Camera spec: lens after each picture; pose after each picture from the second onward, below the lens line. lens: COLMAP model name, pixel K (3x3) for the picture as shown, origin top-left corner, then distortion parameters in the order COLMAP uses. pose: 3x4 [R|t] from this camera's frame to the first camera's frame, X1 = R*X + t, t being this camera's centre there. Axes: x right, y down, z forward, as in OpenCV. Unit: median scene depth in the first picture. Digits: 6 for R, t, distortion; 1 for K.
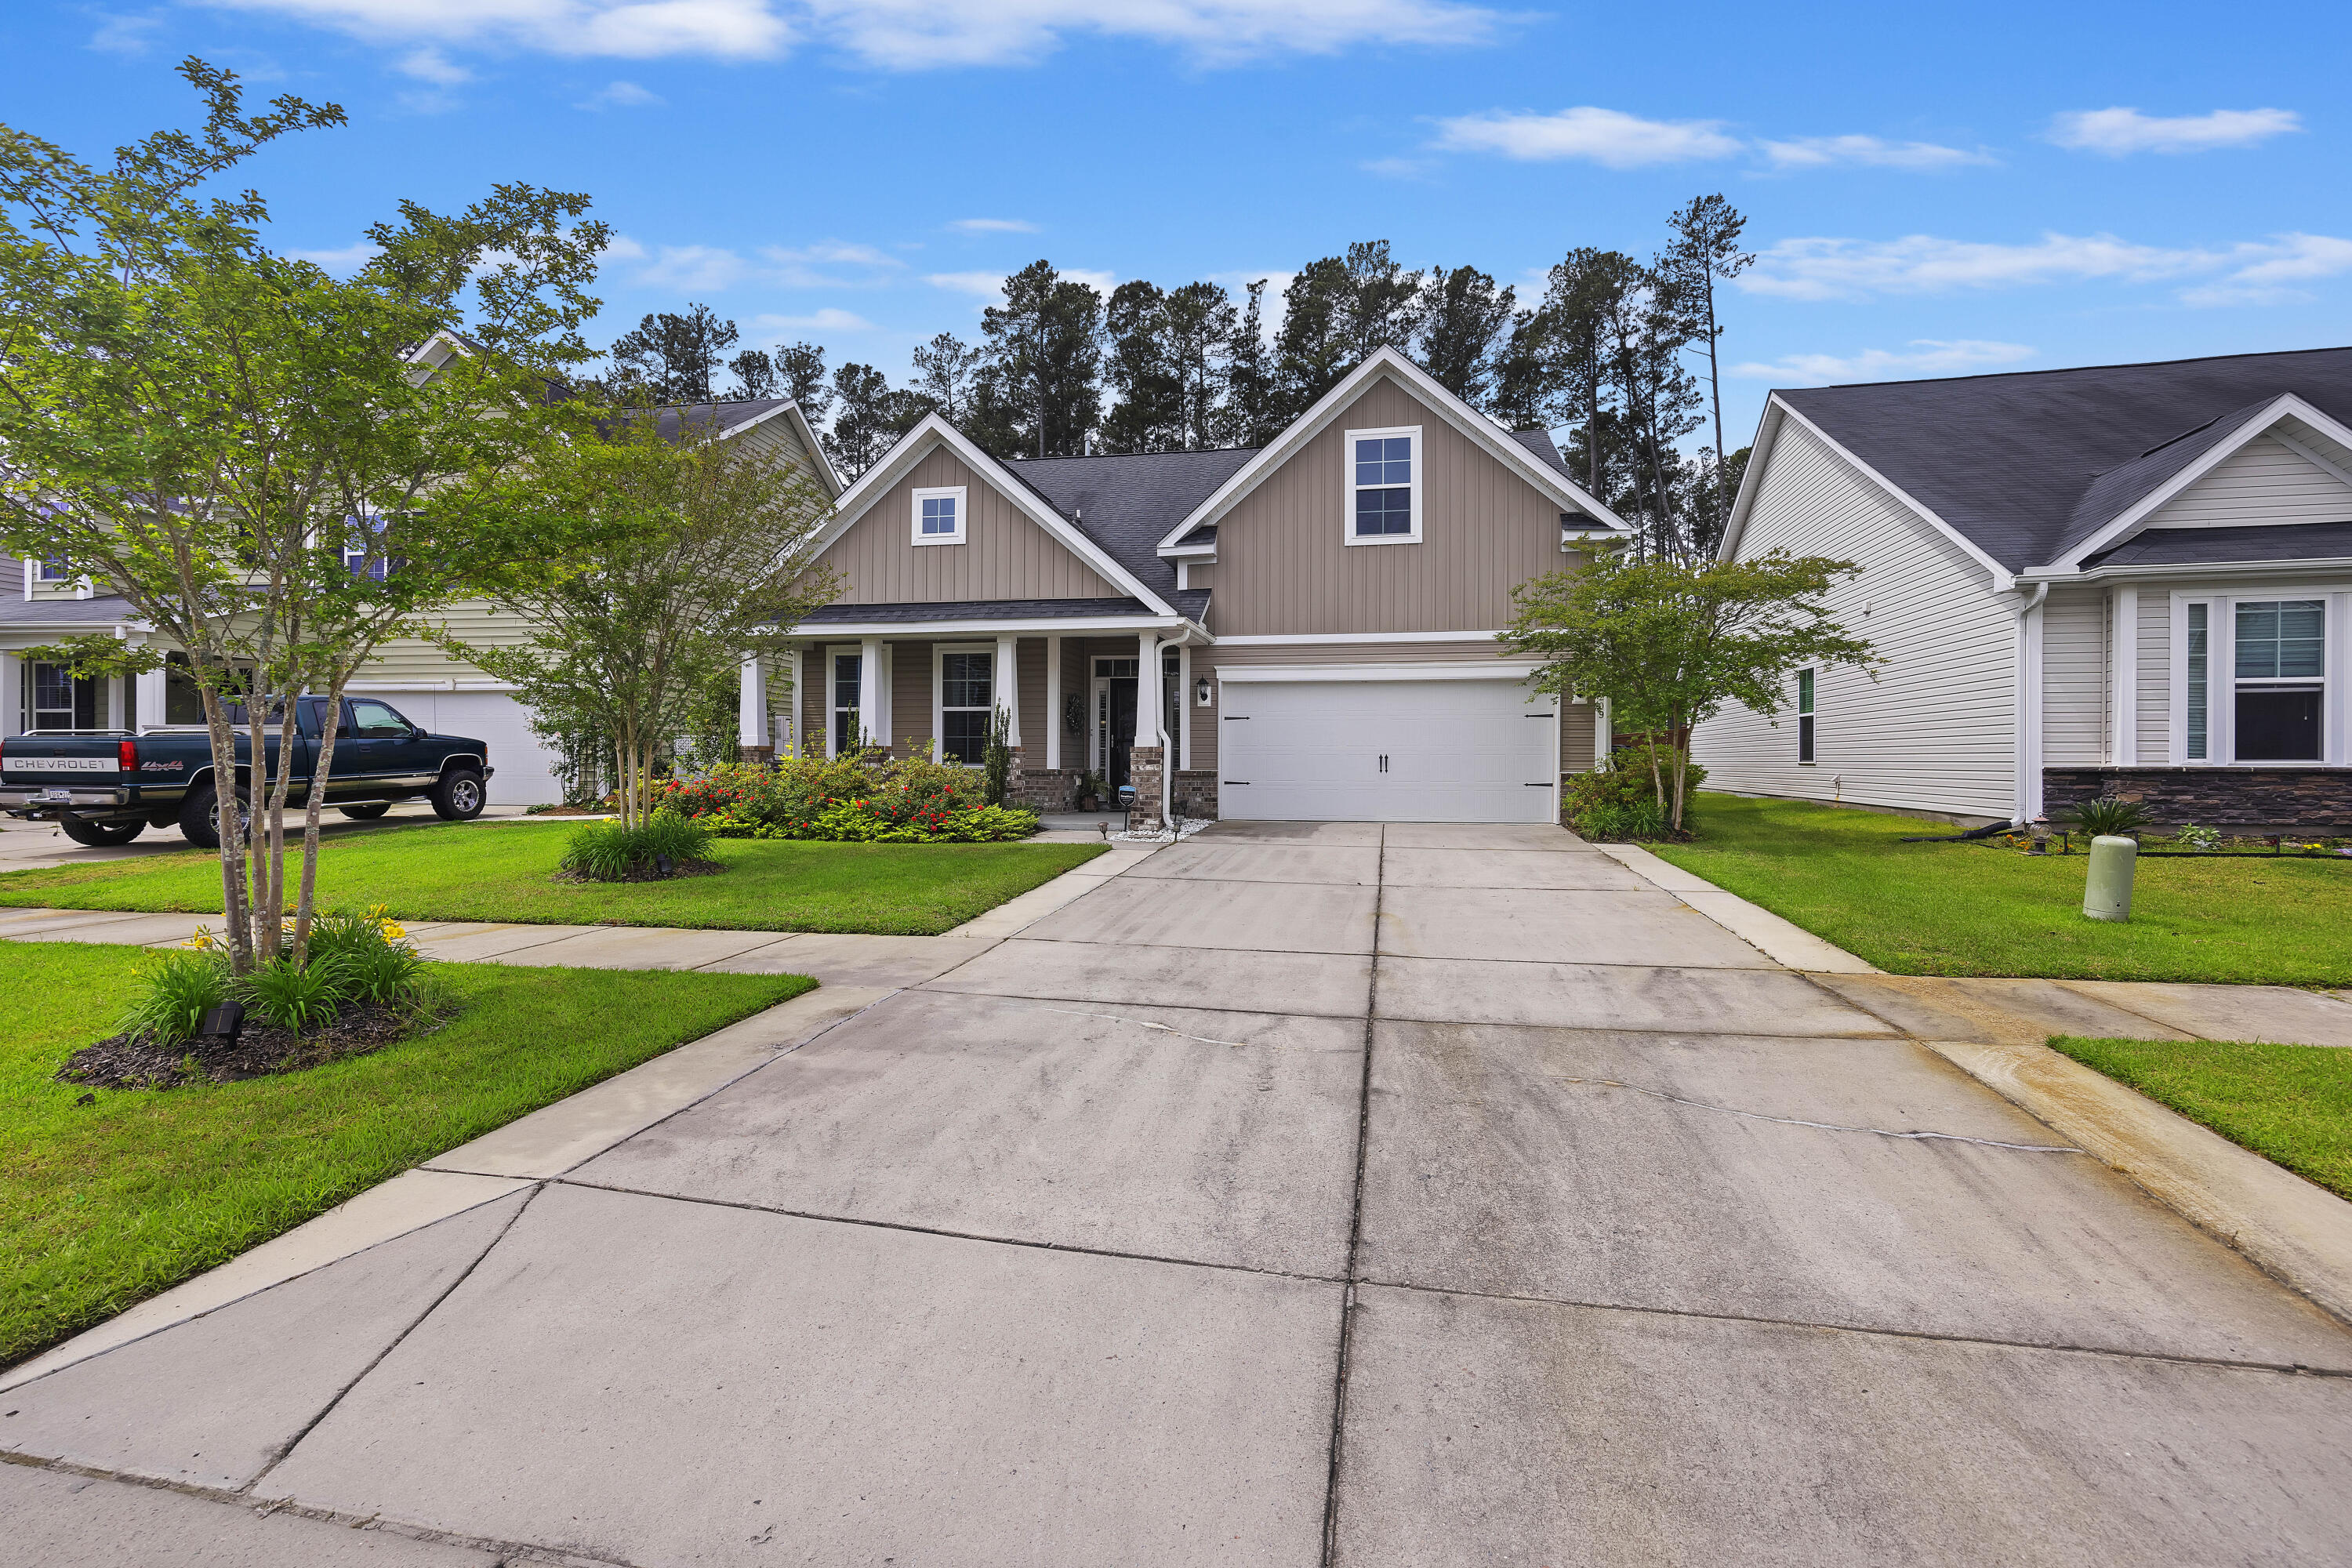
lens RADIAL K [[1082.8, 0, 1171.0], [0, 1082.8, 769.6], [0, 0, 1]] dist [-0.002649, -0.000361]
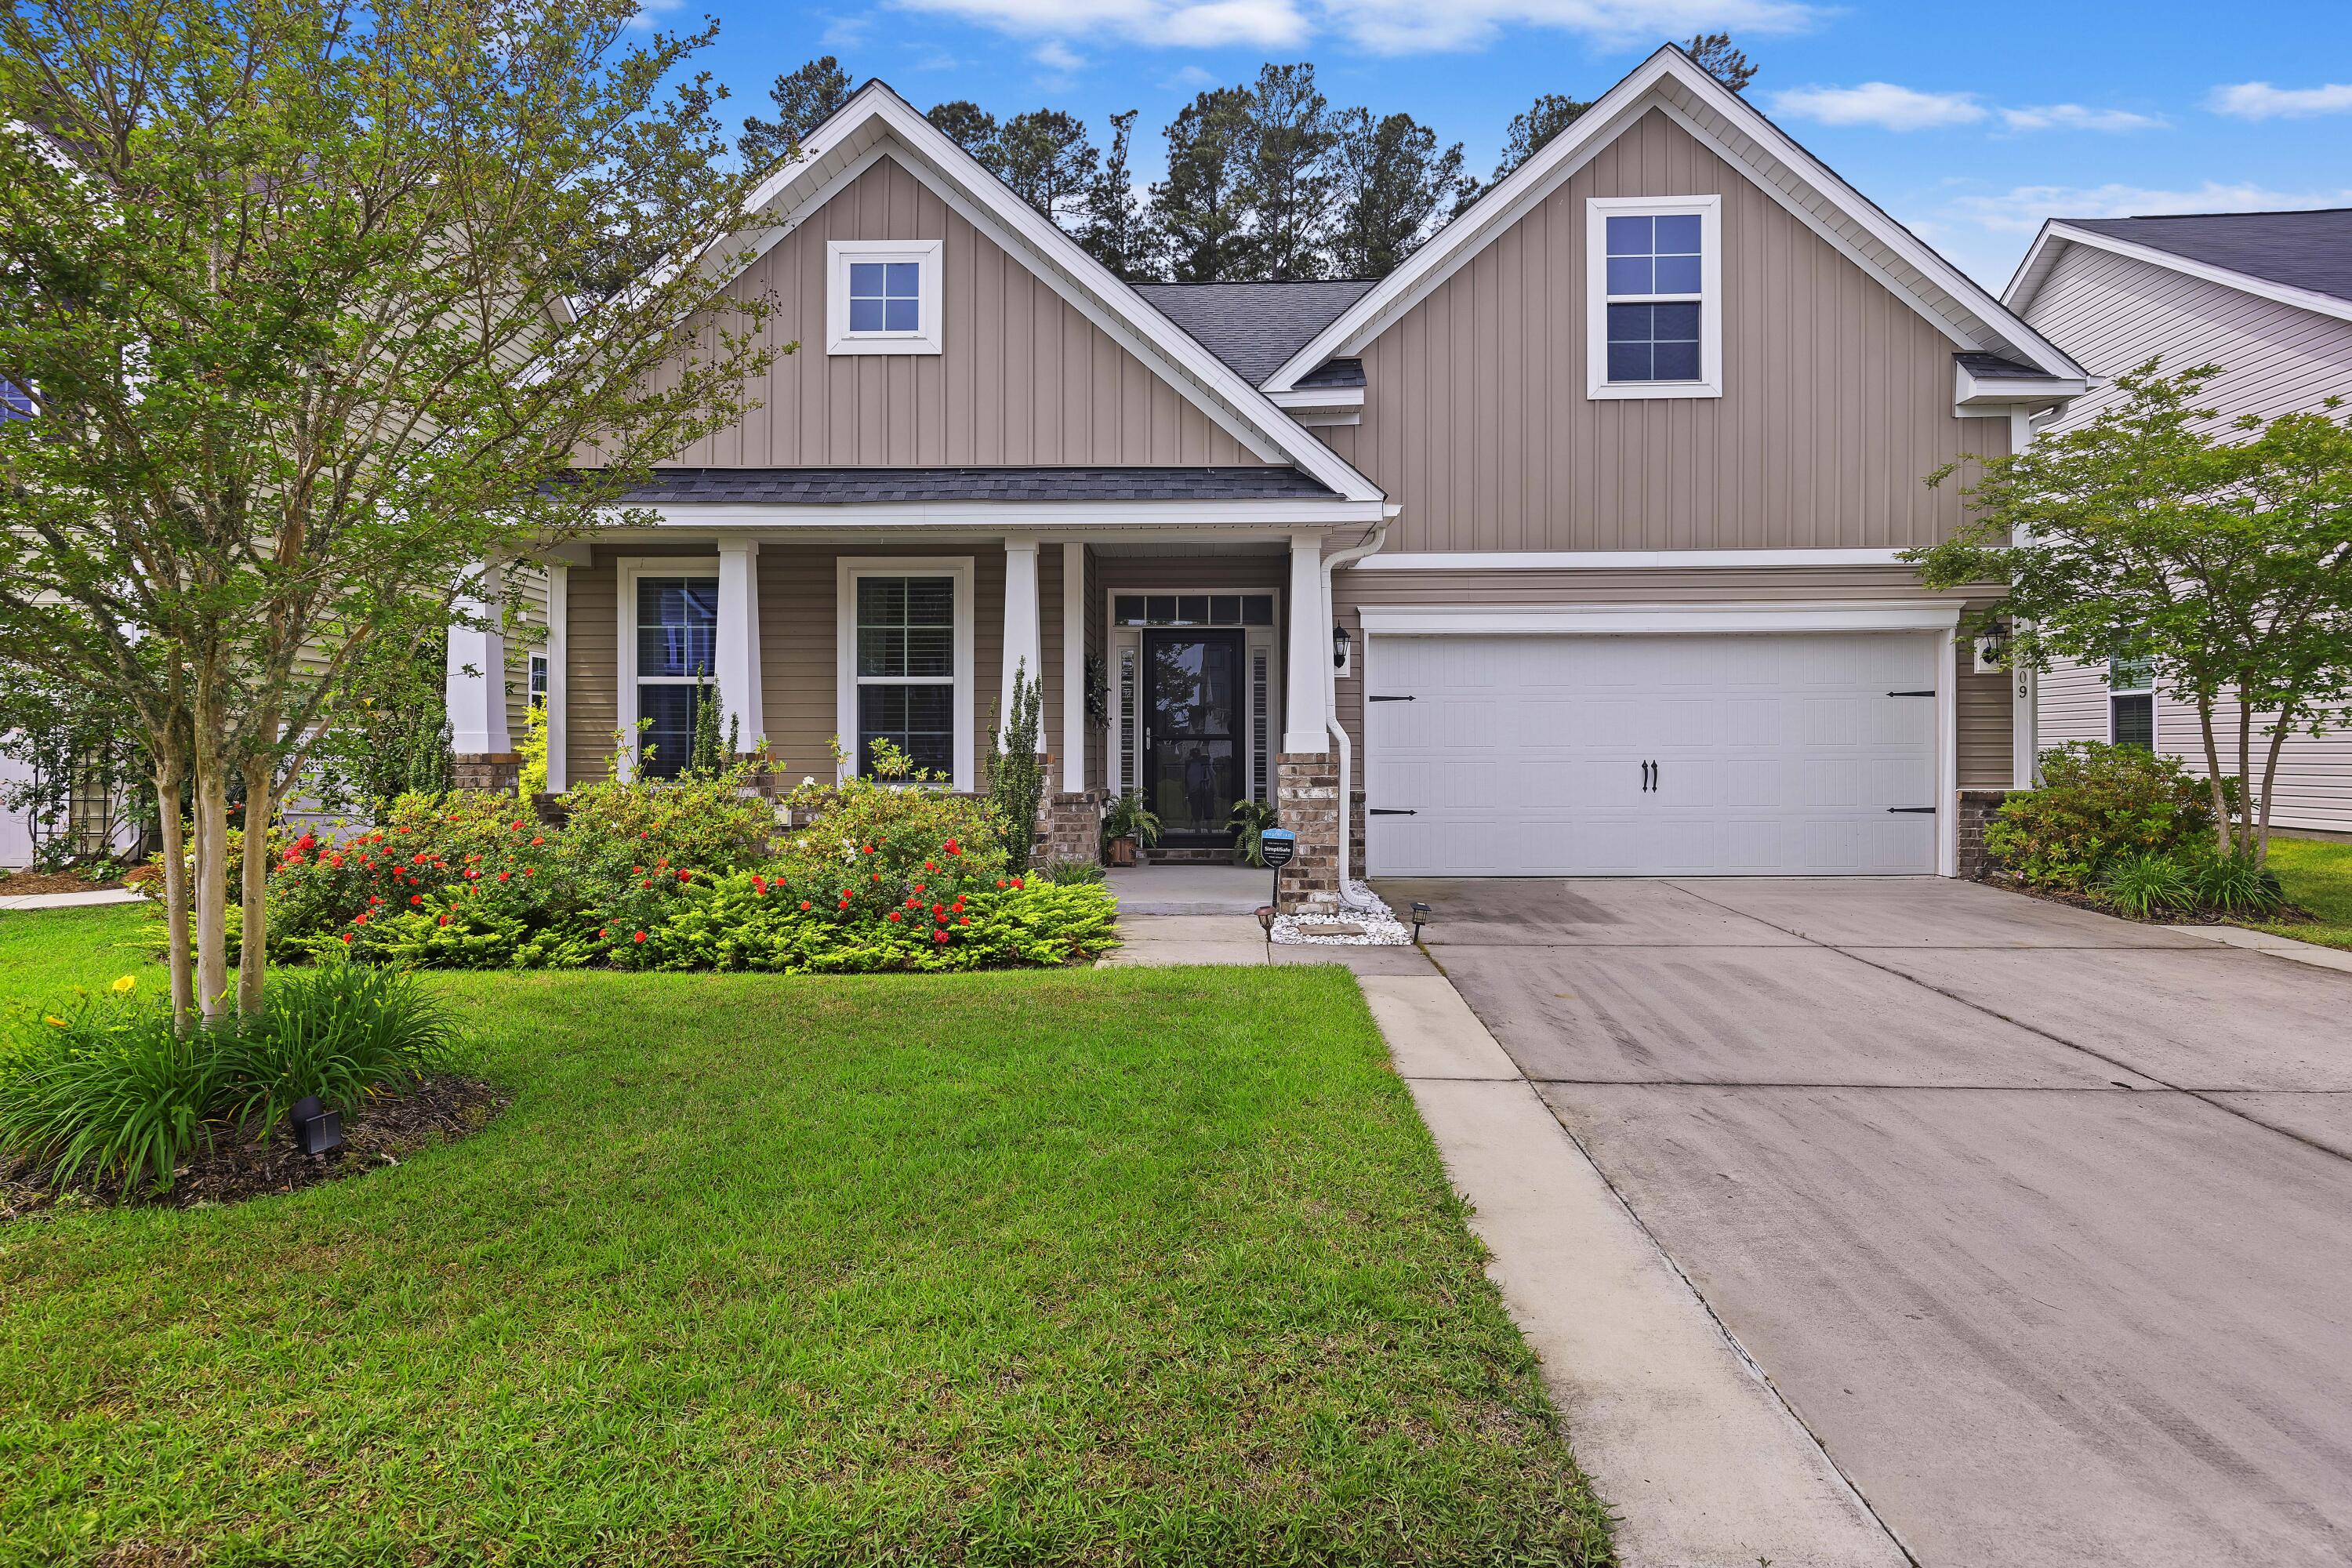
lens RADIAL K [[1305.2, 0, 1182.9], [0, 1305.2, 743.0], [0, 0, 1]] dist [0.011531, -0.000783]
pose [[0.981743, -0.005363, 0.190134, -0.187951], [0.007732, 0.999901, -0.011720, -0.017592], [-0.190053, 0.012976, 0.981688, 0.364696]]
